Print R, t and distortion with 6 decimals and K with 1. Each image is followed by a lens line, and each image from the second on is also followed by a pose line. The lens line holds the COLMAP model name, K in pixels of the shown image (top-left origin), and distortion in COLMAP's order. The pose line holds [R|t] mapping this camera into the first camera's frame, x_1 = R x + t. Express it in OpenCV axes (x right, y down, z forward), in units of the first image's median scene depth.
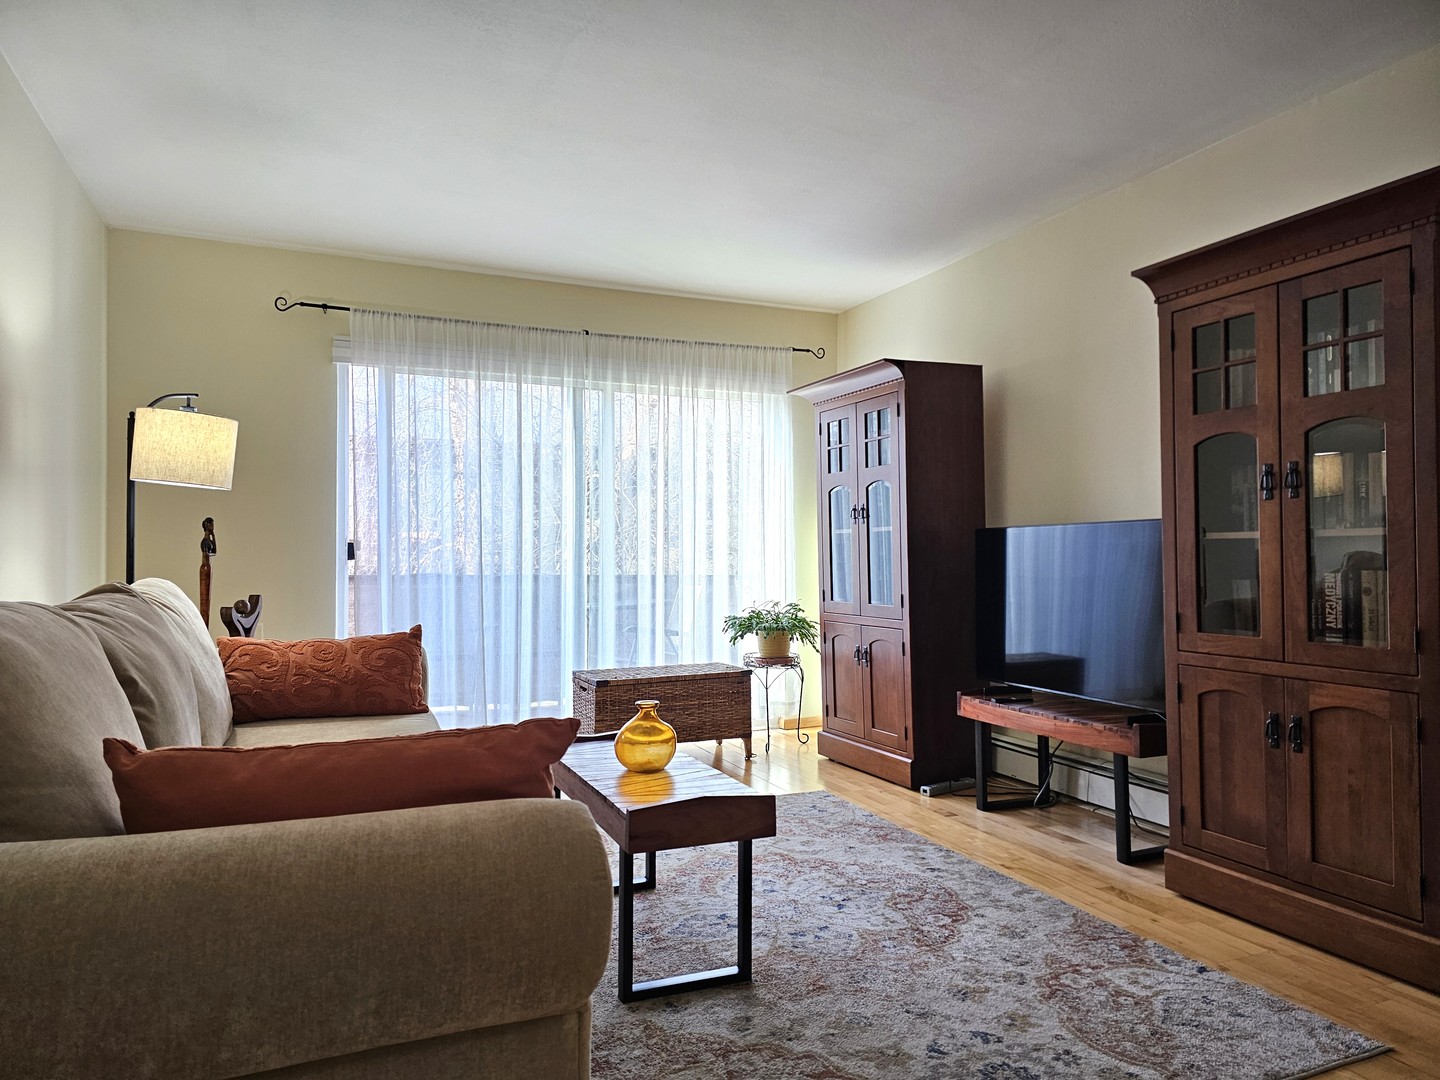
lens RADIAL K [[960.9, 0, 716.2], [0, 960.9, 534.2], [0, 0, 1]] dist [0.037176, -0.013092]
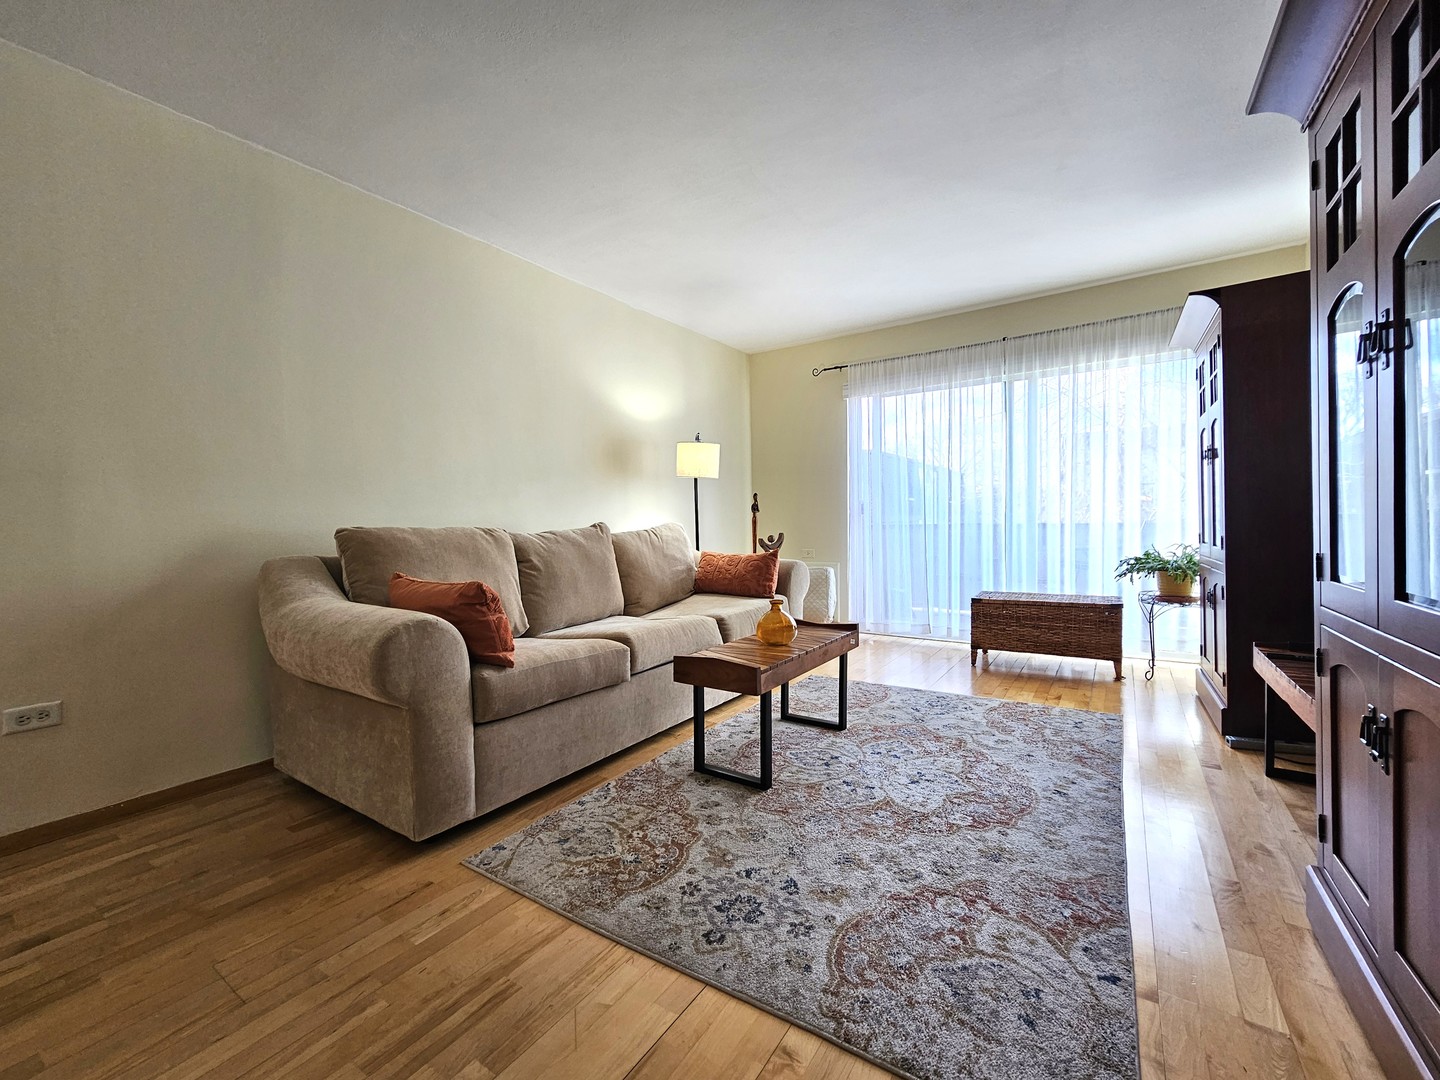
lens RADIAL K [[587.2, 0, 720.0], [0, 587.2, 542.3], [0, 0, 1]] dist [-0.004386, -0.000139]
pose [[0.552892, 0.014452, -0.833128, 0.548590], [0.033896, 0.998632, 0.039818, 0.040836], [0.832563, -0.050255, 0.551645, 0.365076]]
